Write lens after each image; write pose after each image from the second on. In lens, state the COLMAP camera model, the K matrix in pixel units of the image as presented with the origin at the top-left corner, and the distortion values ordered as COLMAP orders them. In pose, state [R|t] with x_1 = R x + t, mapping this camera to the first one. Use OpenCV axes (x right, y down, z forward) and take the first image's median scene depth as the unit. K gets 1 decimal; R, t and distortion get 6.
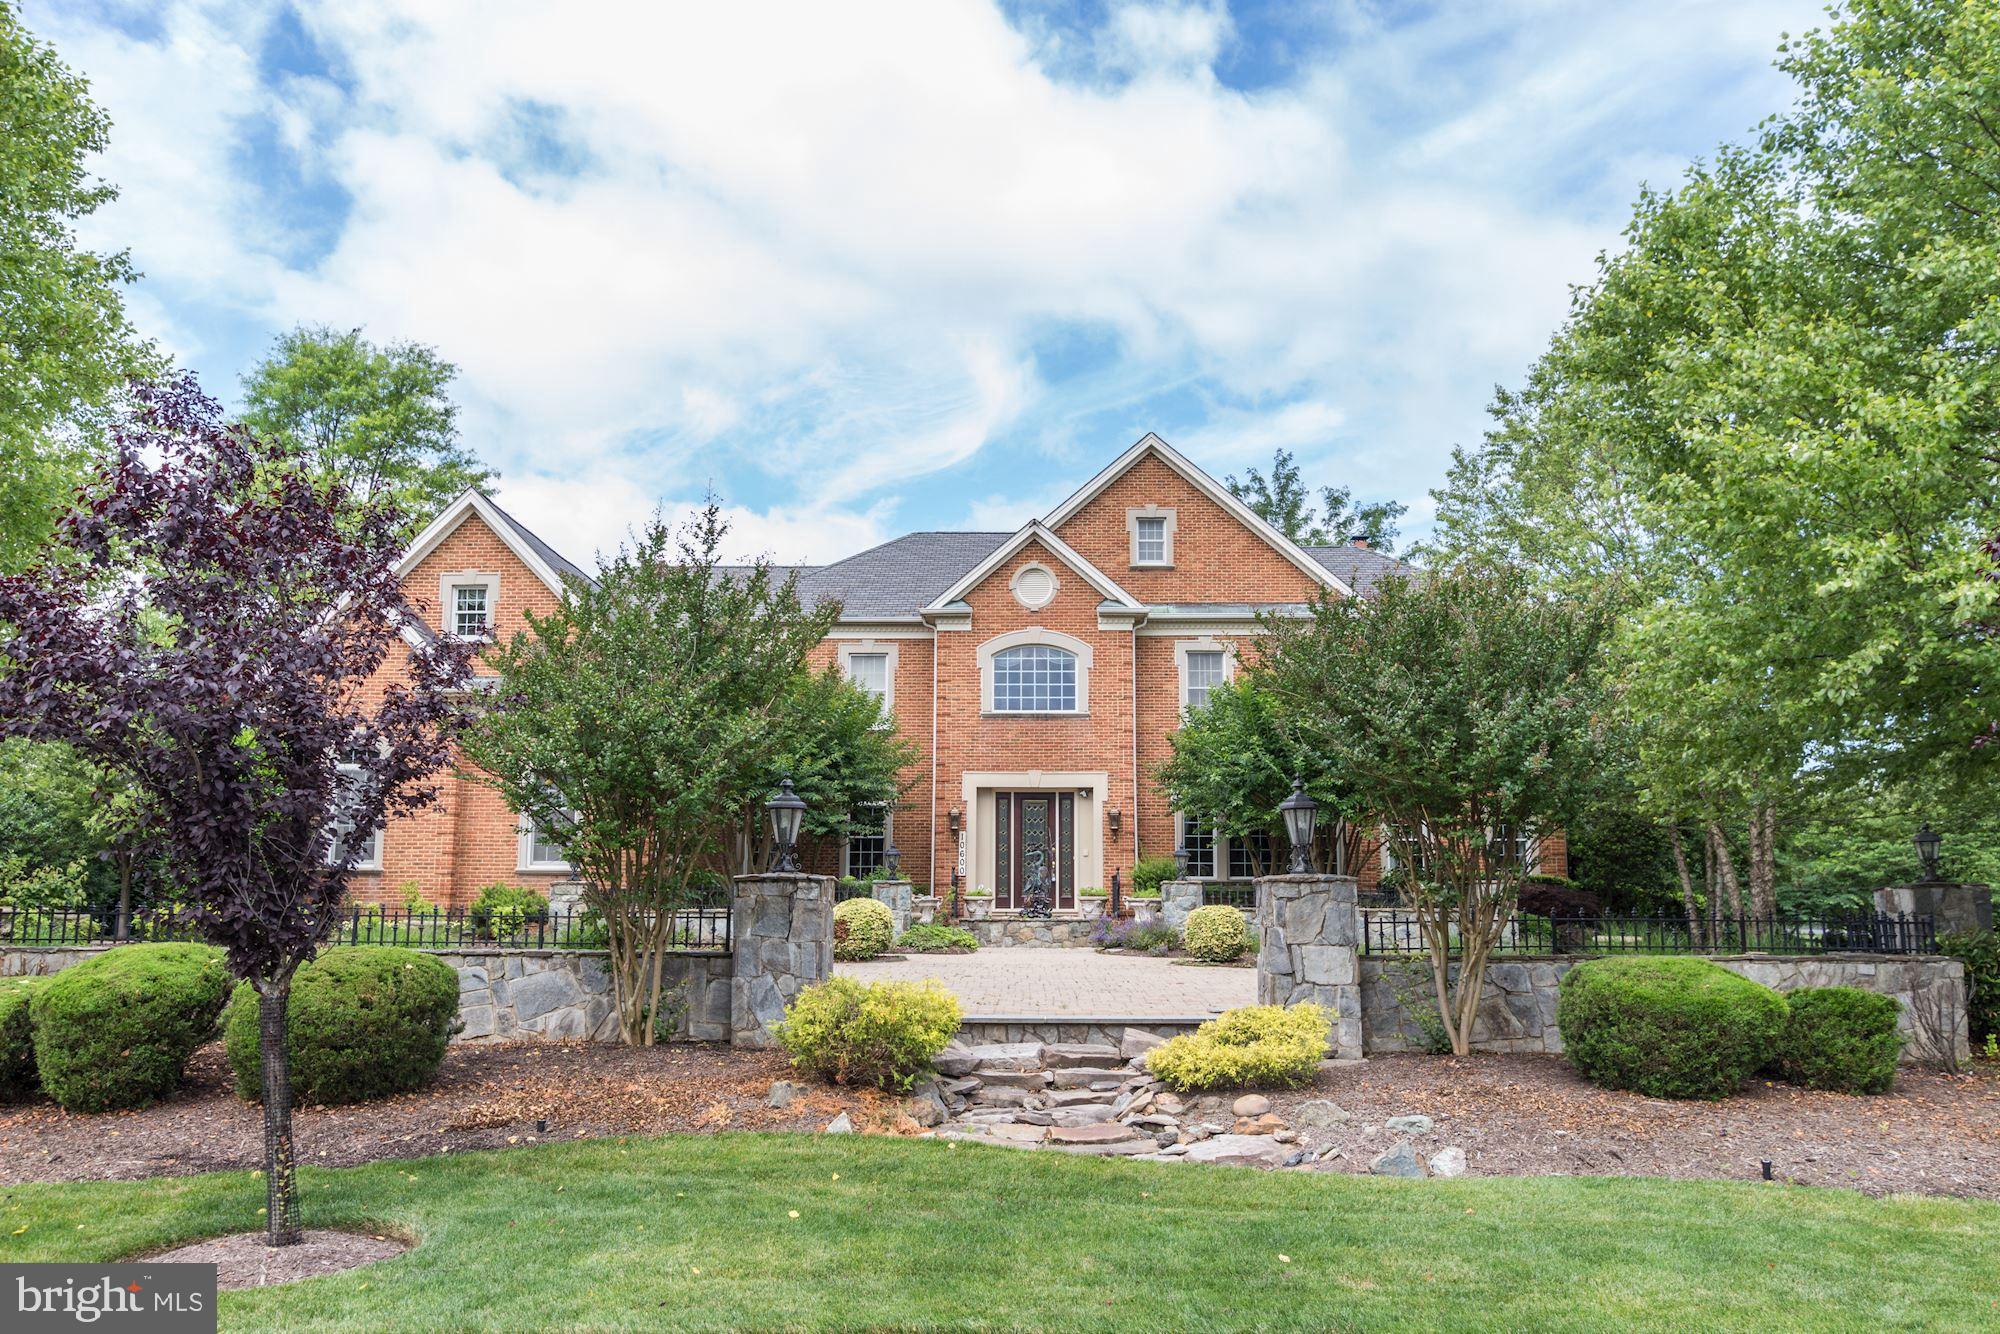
lens RADIAL K [[962.8, 0, 981.6], [0, 962.8, 654.6], [0, 0, 1]] dist [-0.005617, -0.000190]
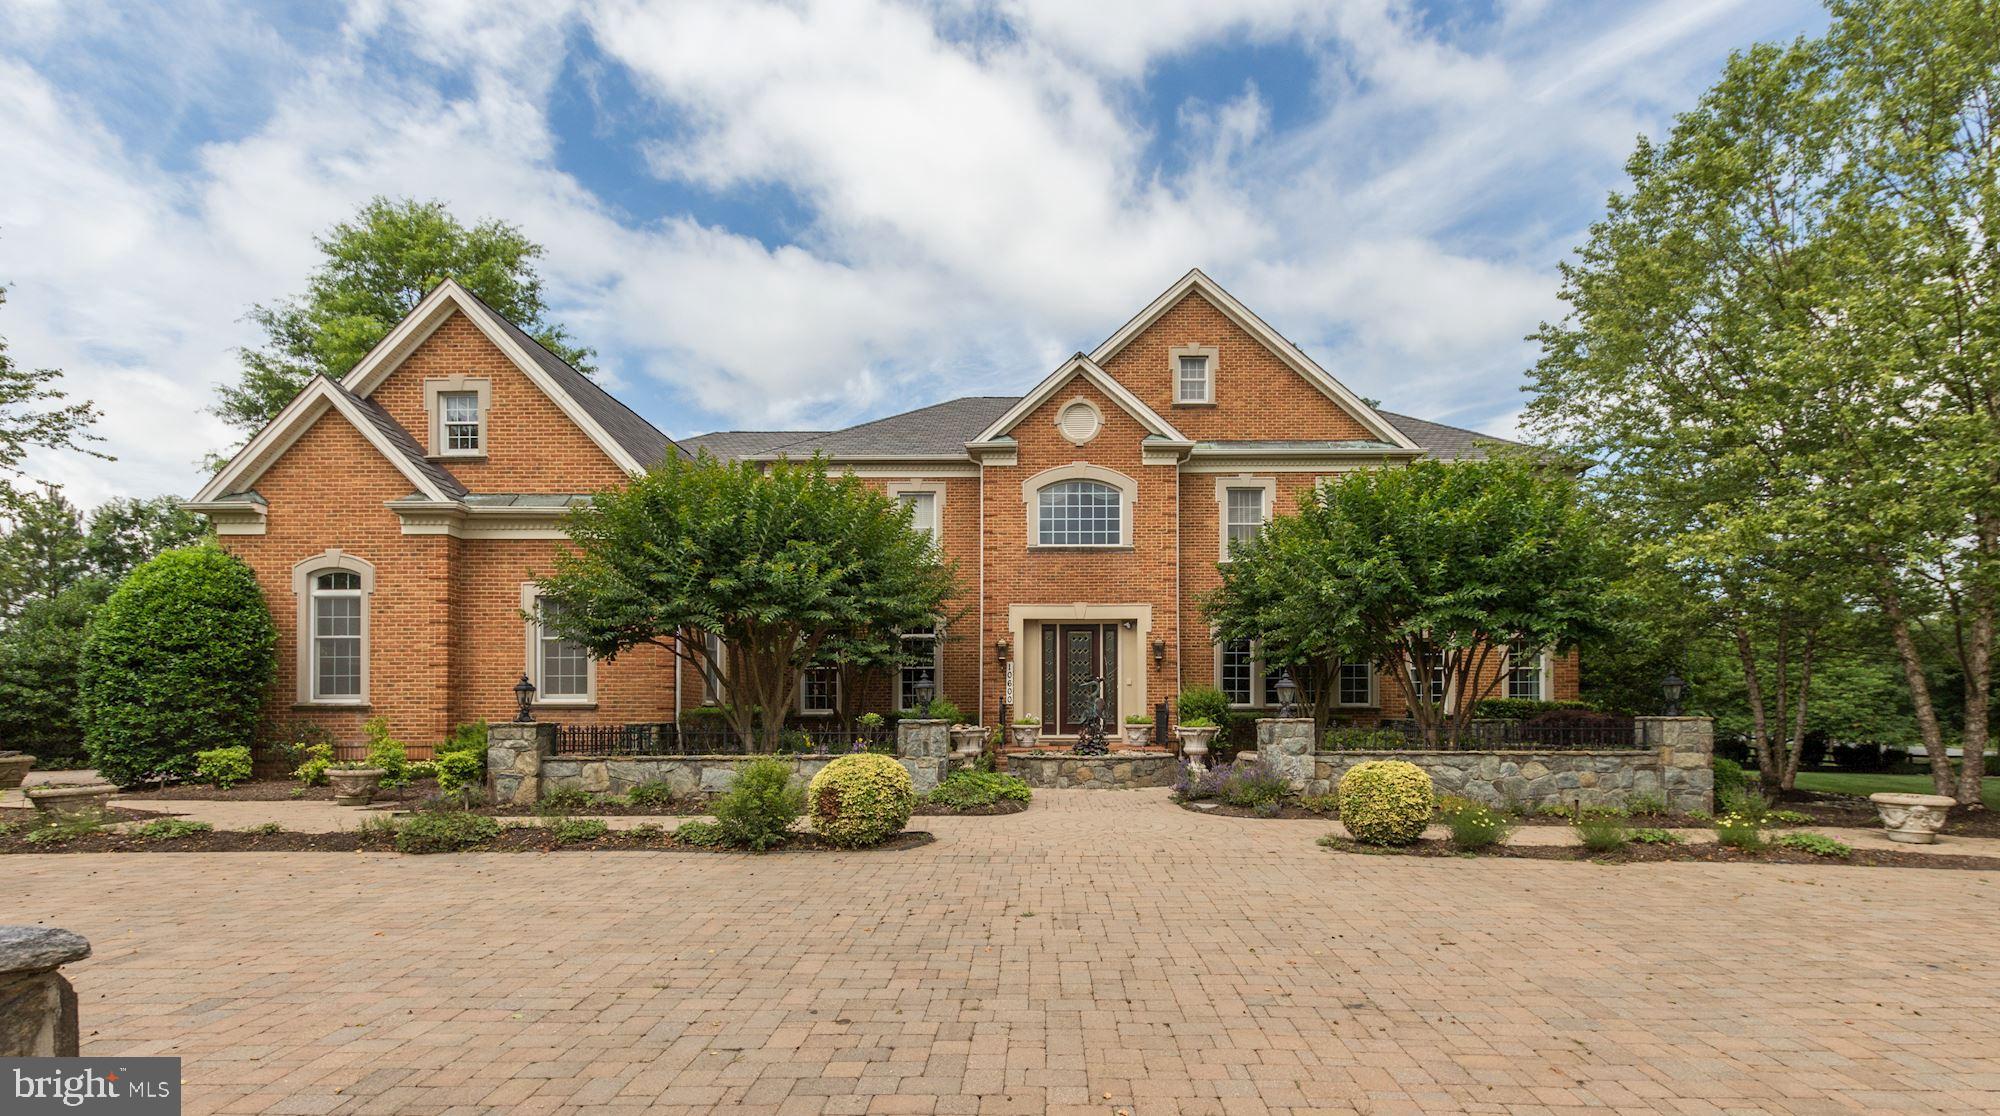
lens RADIAL K [[1567.1, 0, 1004.8], [0, 1567.1, 561.1], [0, 0, 1]] dist [0.011011, 0.001992]
pose [[0.999680, -0.005962, -0.024591, 0.016394], [0.008924, 0.992469, 0.122169, -0.127213], [0.023677, -0.122349, 0.992205, -0.644901]]
